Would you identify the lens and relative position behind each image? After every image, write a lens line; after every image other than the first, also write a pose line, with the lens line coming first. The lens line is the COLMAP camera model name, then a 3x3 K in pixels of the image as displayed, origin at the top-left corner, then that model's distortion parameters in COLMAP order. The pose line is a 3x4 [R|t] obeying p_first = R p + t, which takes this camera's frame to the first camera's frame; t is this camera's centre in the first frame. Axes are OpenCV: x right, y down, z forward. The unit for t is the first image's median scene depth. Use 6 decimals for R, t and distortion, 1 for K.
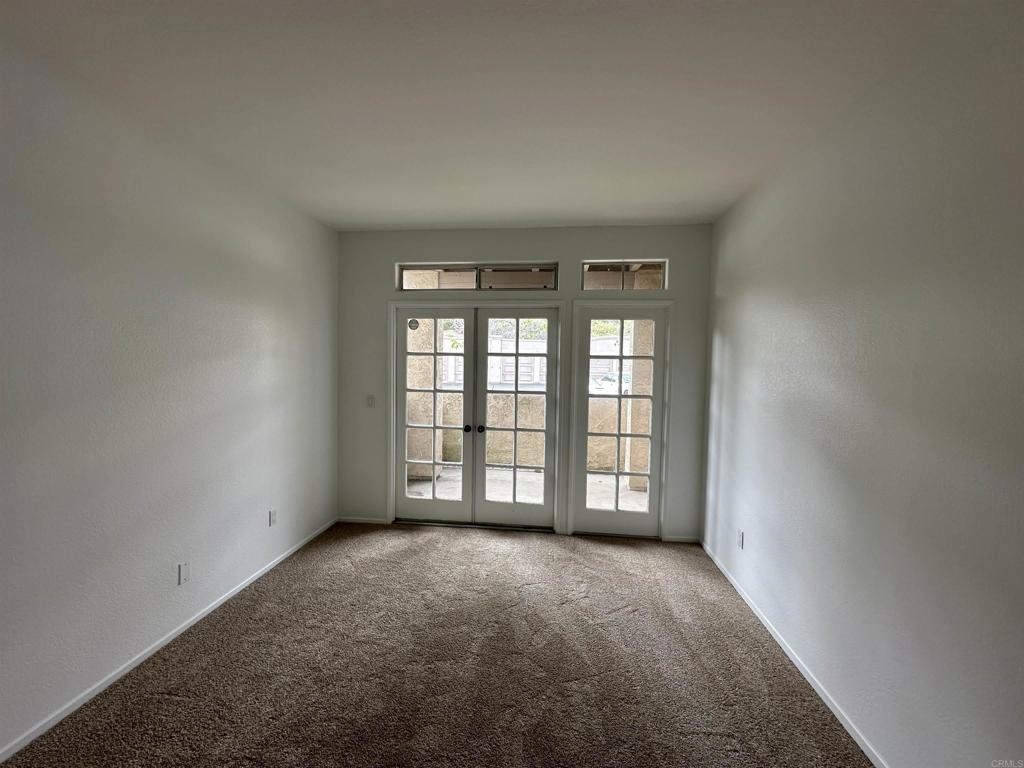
lens RADIAL K [[410.1, 0, 519.2], [0, 410.1, 380.8], [0, 0, 1]] dist [0.001014, -0.000117]
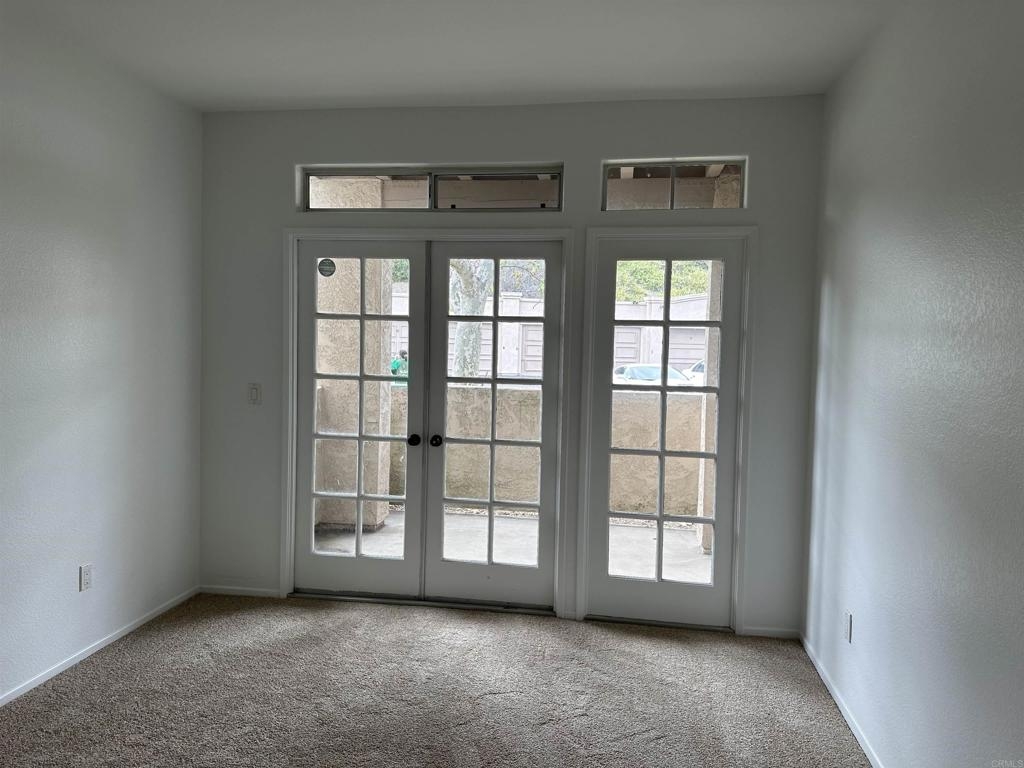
lens RADIAL K [[722.2, 0, 525.7], [0, 722.2, 371.6], [0, 0, 1]] dist [0.071245, -0.072489]
pose [[0.998952, 0.007031, -0.045222, 0.090861], [-0.007027, 0.999975, 0.000240, 0.014748], [0.045222, 0.000078, 0.998977, -0.062384]]
